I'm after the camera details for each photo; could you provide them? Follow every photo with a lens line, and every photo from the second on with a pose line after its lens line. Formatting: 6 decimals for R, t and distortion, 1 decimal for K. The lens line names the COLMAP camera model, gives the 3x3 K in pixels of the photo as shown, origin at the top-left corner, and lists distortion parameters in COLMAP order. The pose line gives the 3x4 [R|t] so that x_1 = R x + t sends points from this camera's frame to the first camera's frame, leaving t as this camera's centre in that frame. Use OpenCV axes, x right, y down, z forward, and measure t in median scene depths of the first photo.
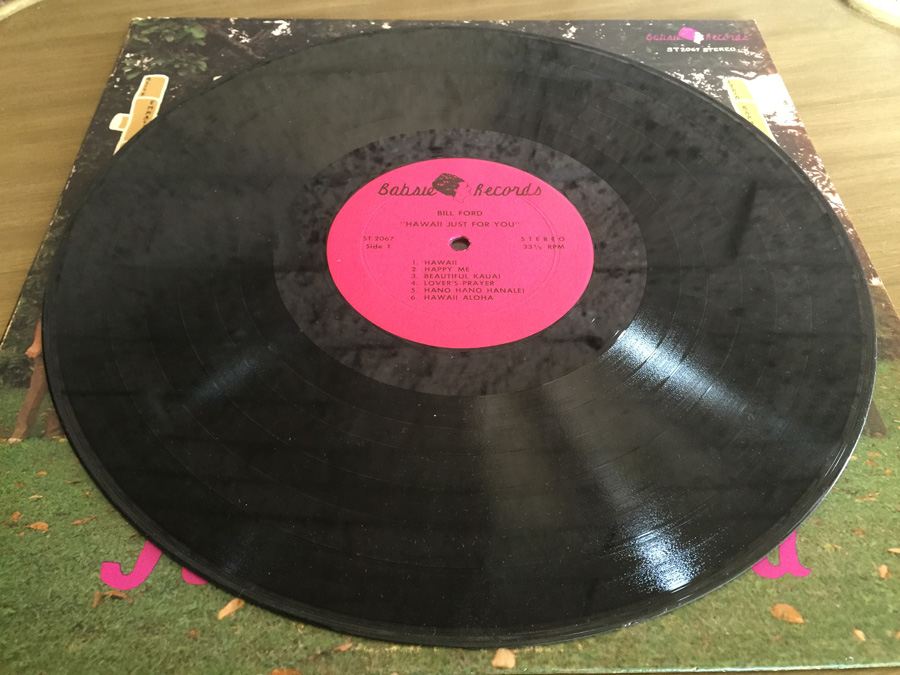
lens RADIAL K [[829.9, 0, 450.0], [0, 829.9, 337.5], [0, 0, 1]] dist [0.083251, 0.006331]
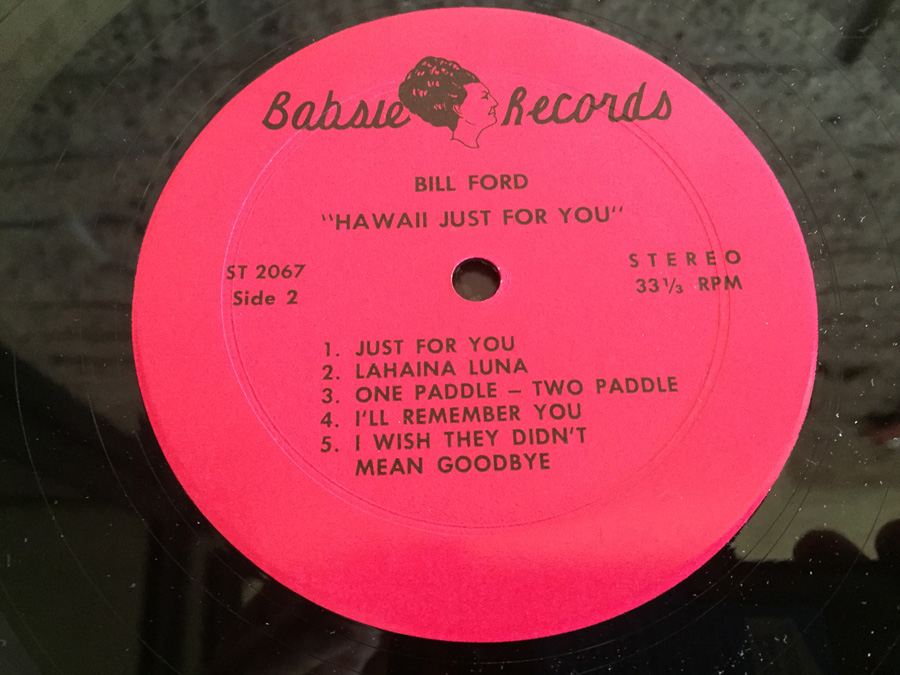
lens RADIAL K [[829.9, 0, 450.0], [0, 829.9, 337.5], [0, 0, 1]] dist [0.083251, 0.006331]
pose [[0.999471, -0.027107, 0.017977, -0.007284], [0.020017, 0.948234, 0.316940, -0.202255], [-0.025638, -0.316412, 0.948275, 0.590249]]
